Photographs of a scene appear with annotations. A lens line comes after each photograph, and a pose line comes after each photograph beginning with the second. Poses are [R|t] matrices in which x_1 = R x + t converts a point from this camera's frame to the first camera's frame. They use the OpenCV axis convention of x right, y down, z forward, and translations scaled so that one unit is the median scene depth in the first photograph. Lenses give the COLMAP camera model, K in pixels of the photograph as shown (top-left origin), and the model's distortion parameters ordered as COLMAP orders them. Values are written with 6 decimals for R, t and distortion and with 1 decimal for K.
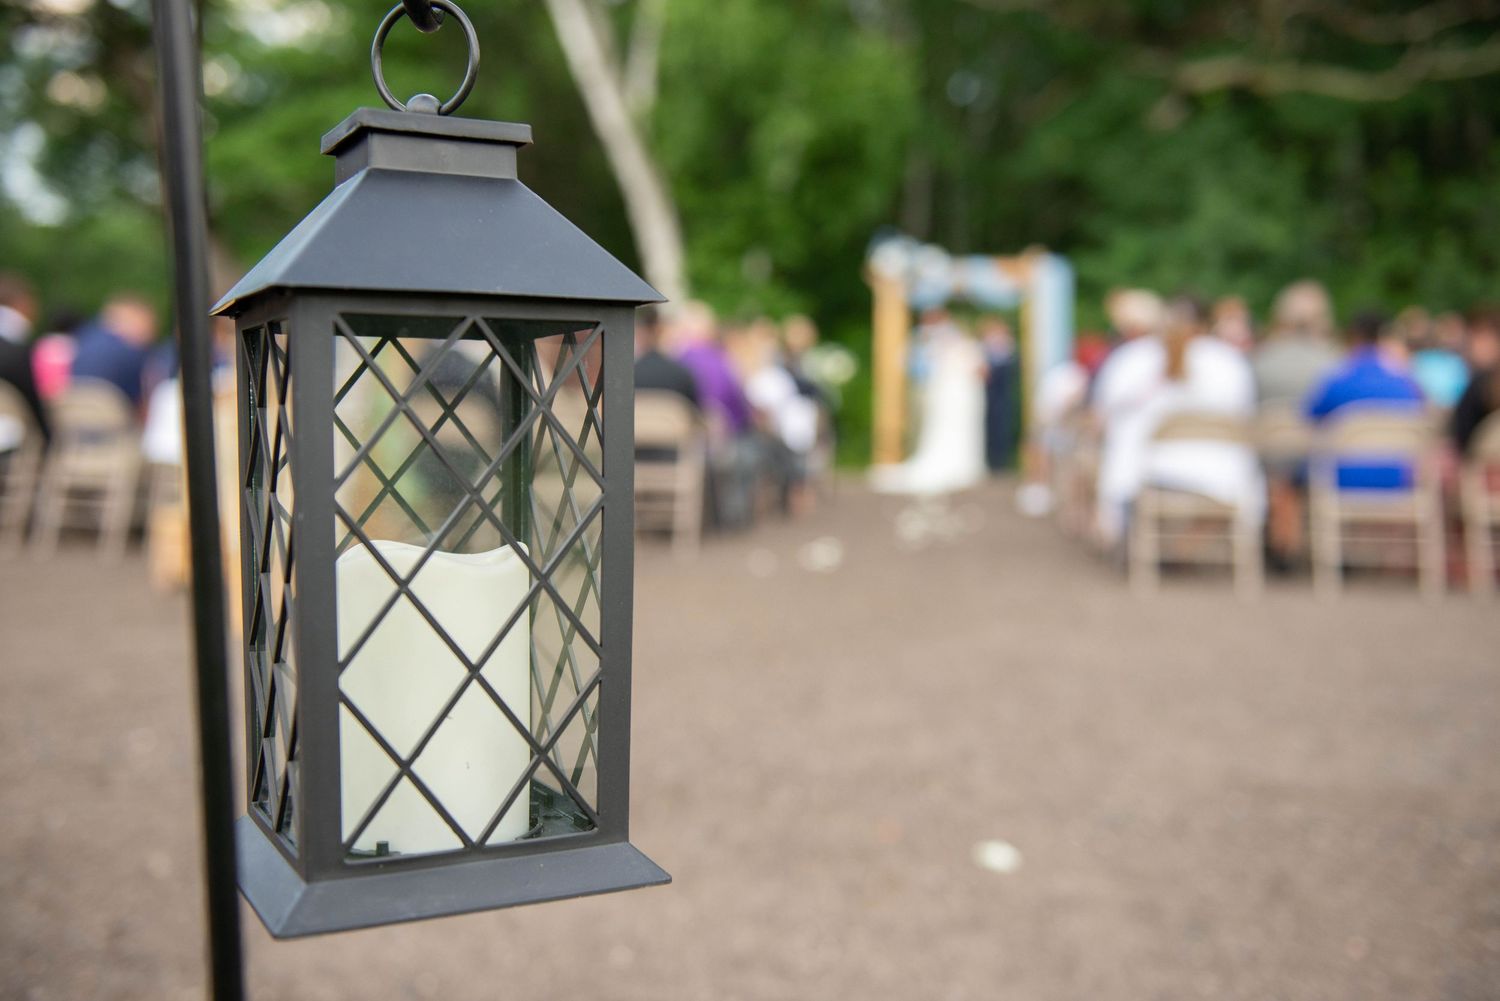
lens RADIAL K [[1592.8, 0, 751.8], [0, 1592.8, 501.0], [0, 0, 1]] dist [-0.006920, -0.005019]
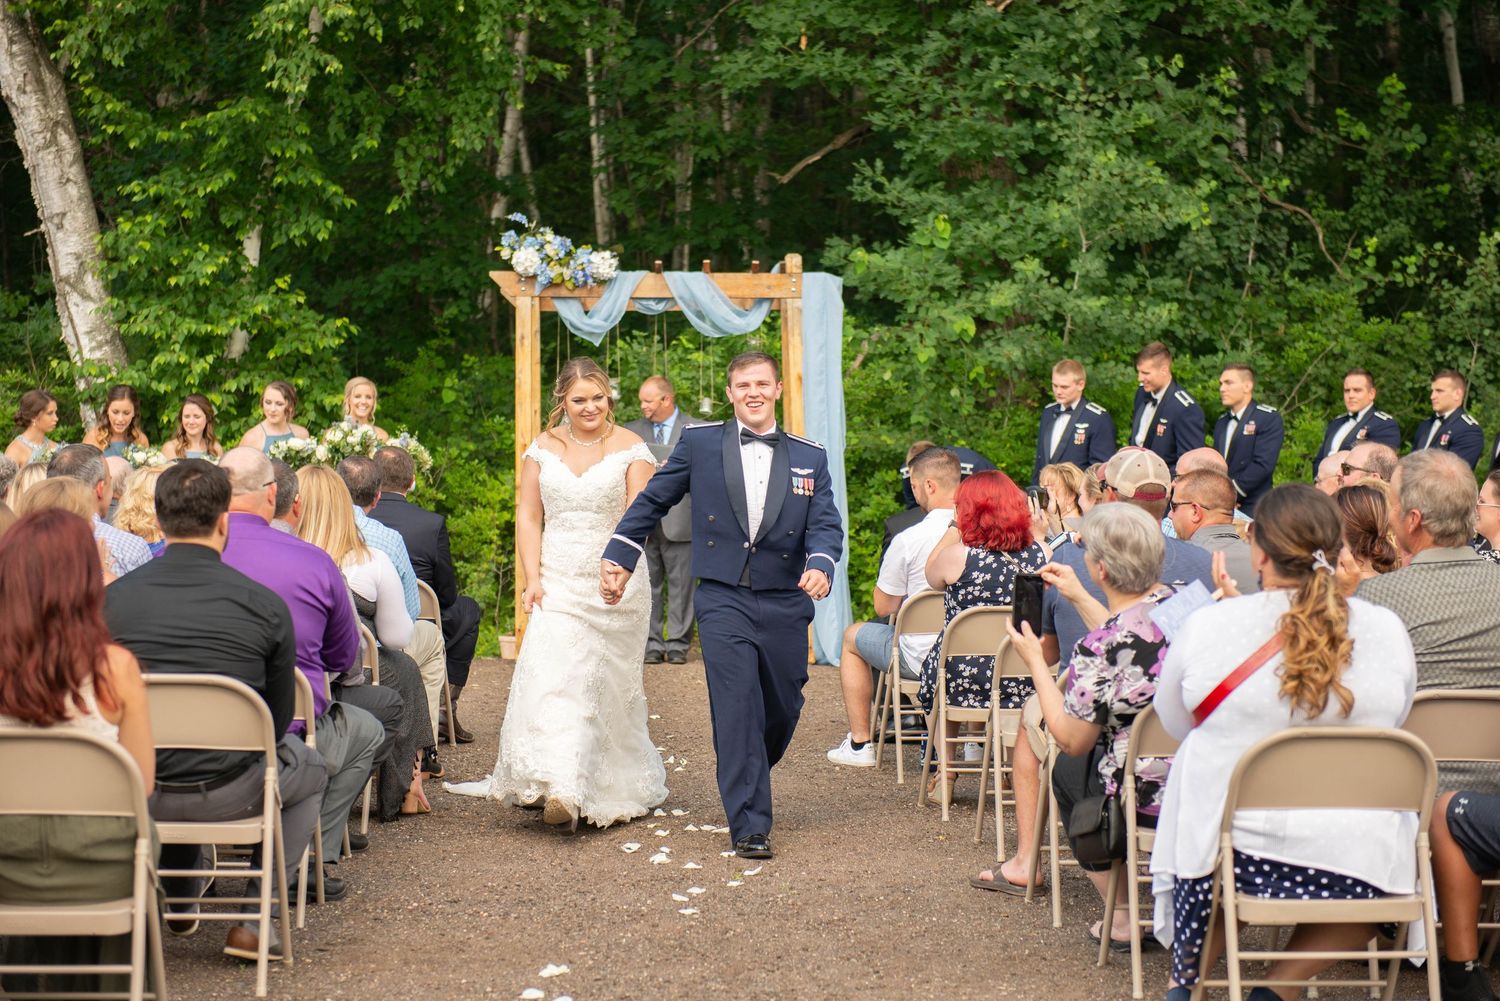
lens RADIAL K [[2840.0, 0, 742.1], [0, 2840.0, 494.8], [0, 0, 1]] dist [0.133374, -0.407894]
pose [[0.979496, -0.001446, 0.201459, -0.031379], [0.008797, 0.999328, -0.035597, -0.035601], [-0.201272, 0.036639, 0.978850, 0.054572]]
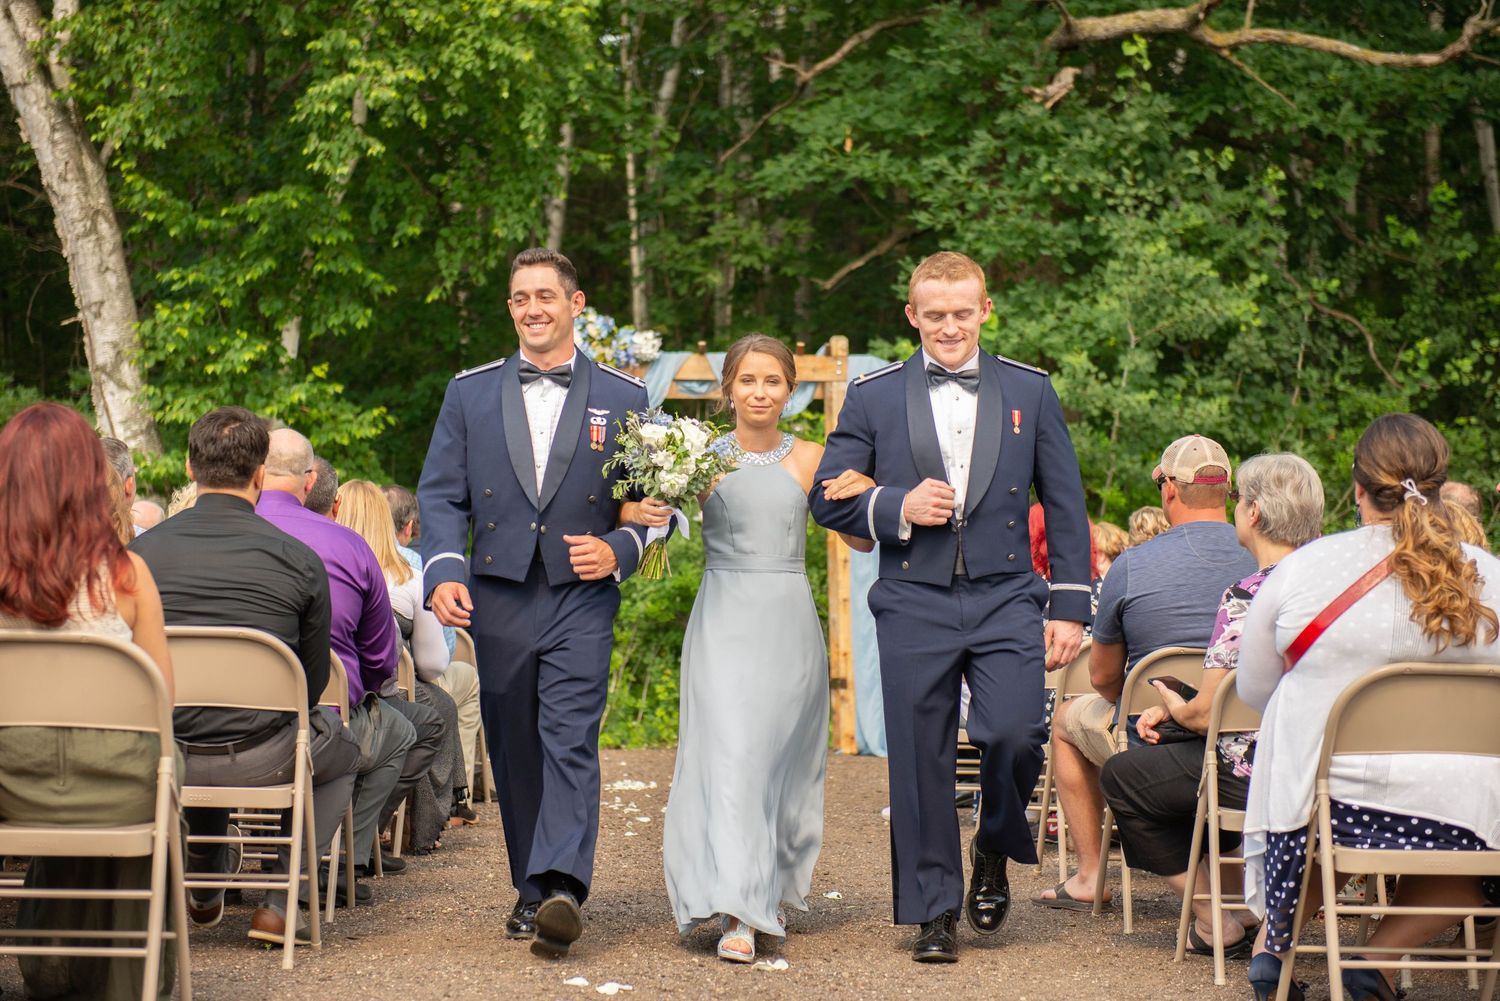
lens RADIAL K [[2836.5, 0, 741.8], [0, 2836.5, 494.2], [0, 0, 1]] dist [0.130531, -0.379055]
pose [[0.981612, 0.019862, 0.189853, -0.030755], [-0.001394, 0.995292, -0.096917, -0.008238], [-0.190884, 0.094870, 0.977017, 0.076032]]
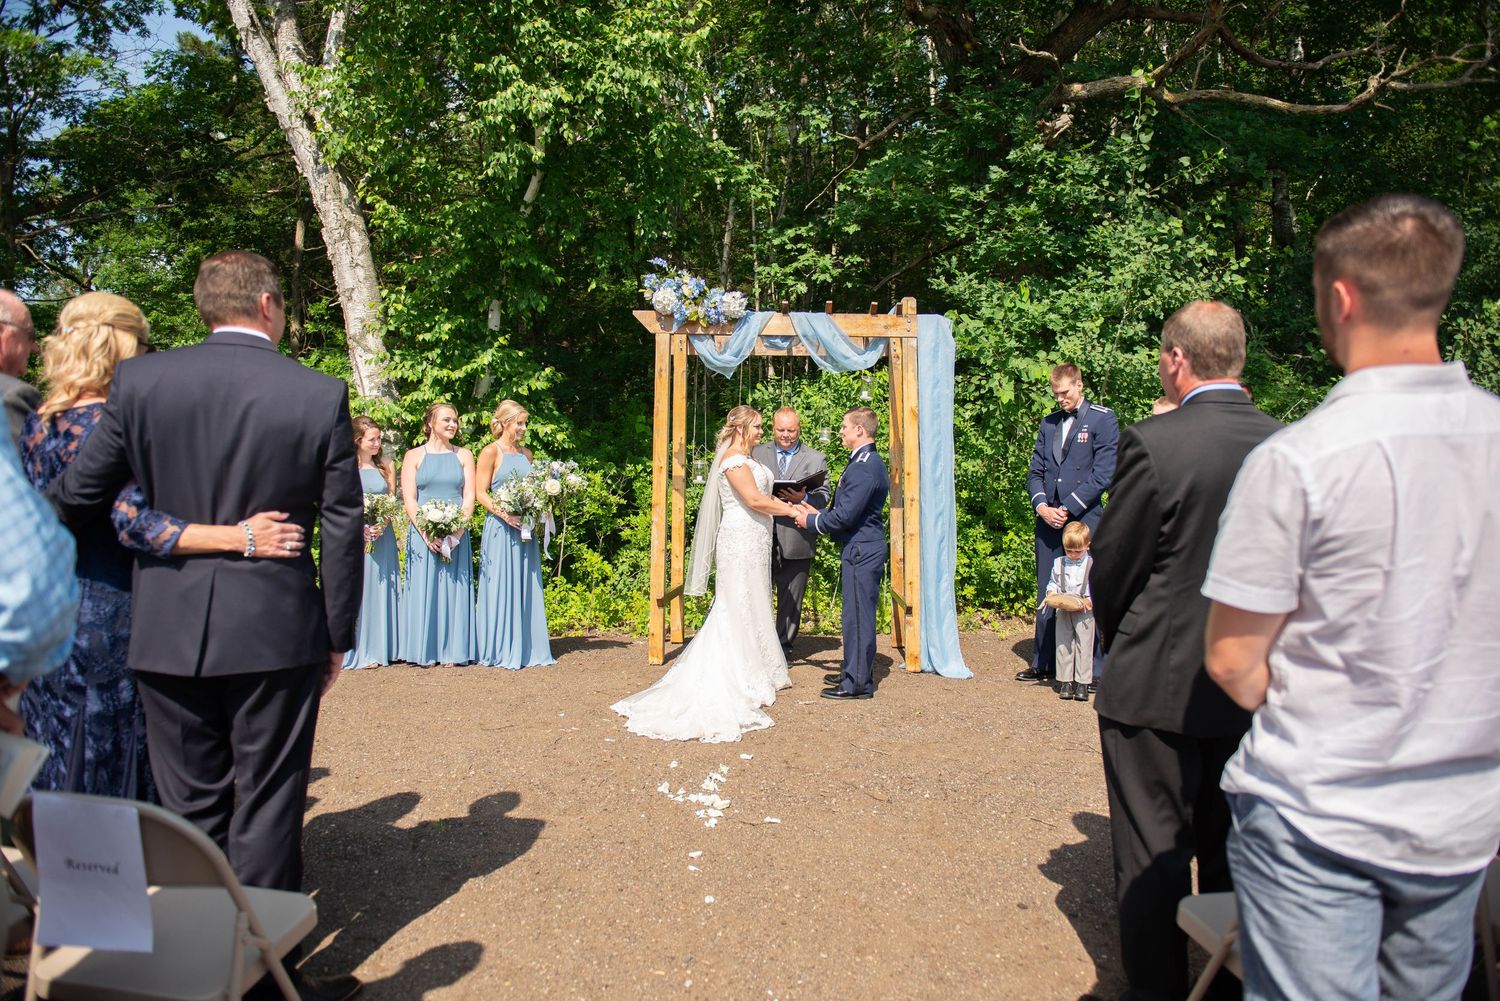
lens RADIAL K [[1027.8, 0, 748.0], [0, 1027.8, 502.0], [0, 0, 1]] dist [-0.056216, -0.000228]
pose [[0.991697, 0.013717, 0.127863, 0.069506], [-0.012852, 0.999889, -0.007591, -0.070542], [-0.127953, 0.005884, 0.991763, 0.602188]]
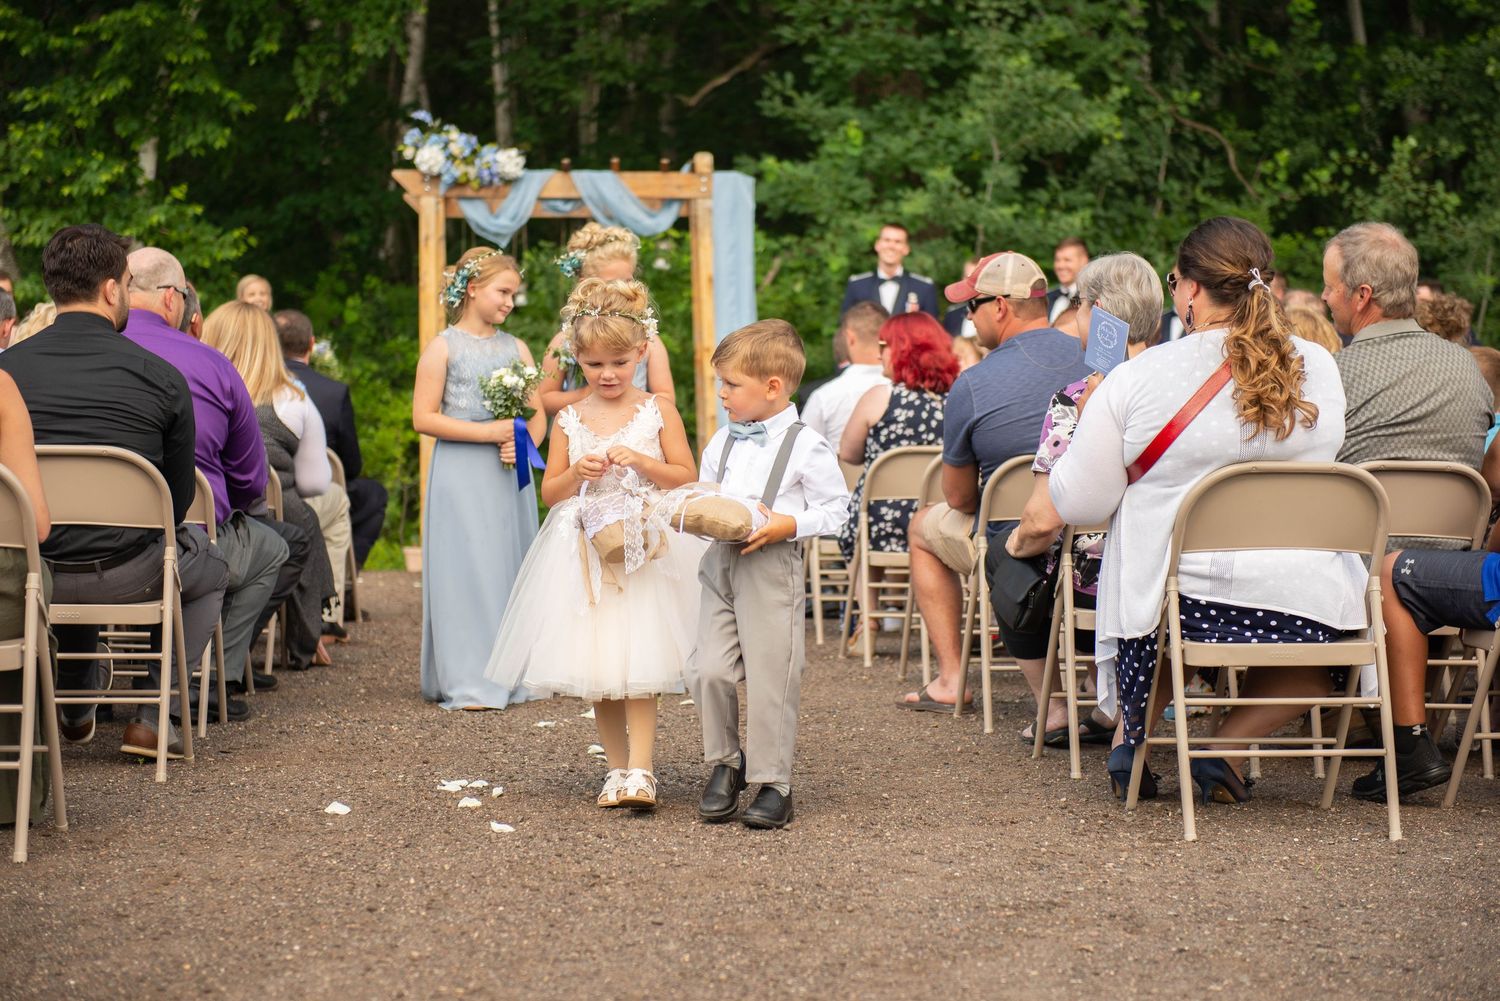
lens RADIAL K [[2840.0, 0, 742.1], [0, 2840.0, 494.8], [0, 0, 1]] dist [0.133374, -0.407894]
pose [[0.972022, -0.006547, 0.234797, -0.030765], [0.014894, 0.999318, -0.033797, -0.006630], [-0.234415, 0.036349, 0.971457, 0.071494]]
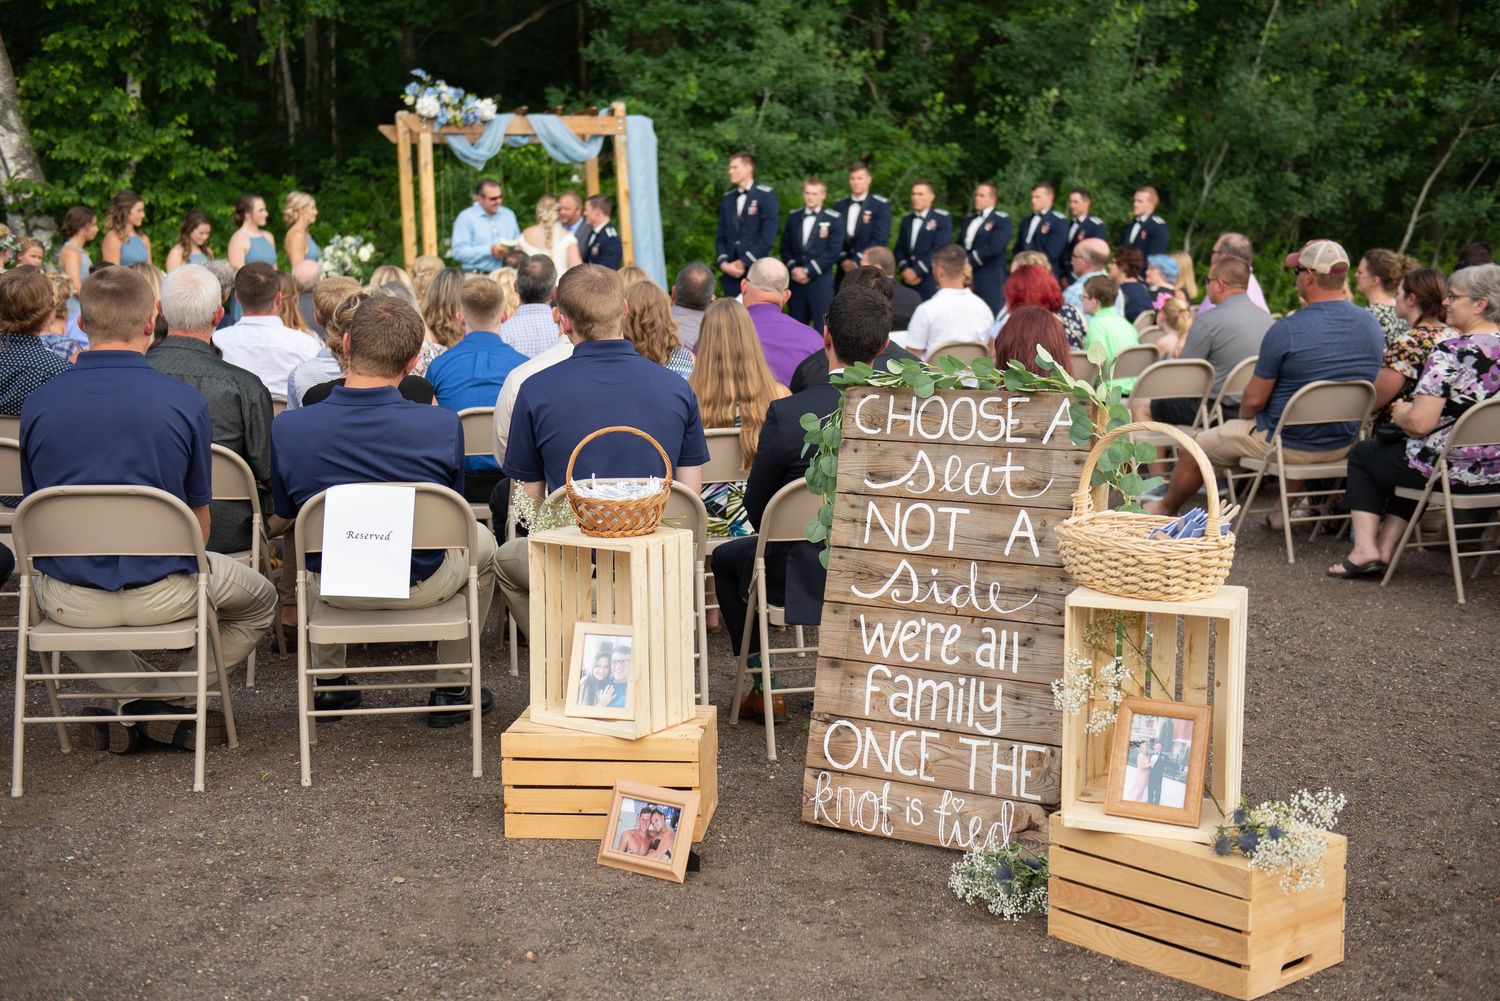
lens RADIAL K [[1987.9, 0, 748.8], [0, 1987.9, 500.3], [0, 0, 1]] dist [0.136654, 0.047288]
pose [[0.873555, -0.078714, 0.480319, -0.224529], [0.041832, 0.995327, 0.087032, -0.044070], [-0.484925, -0.055935, 0.872765, 0.129223]]
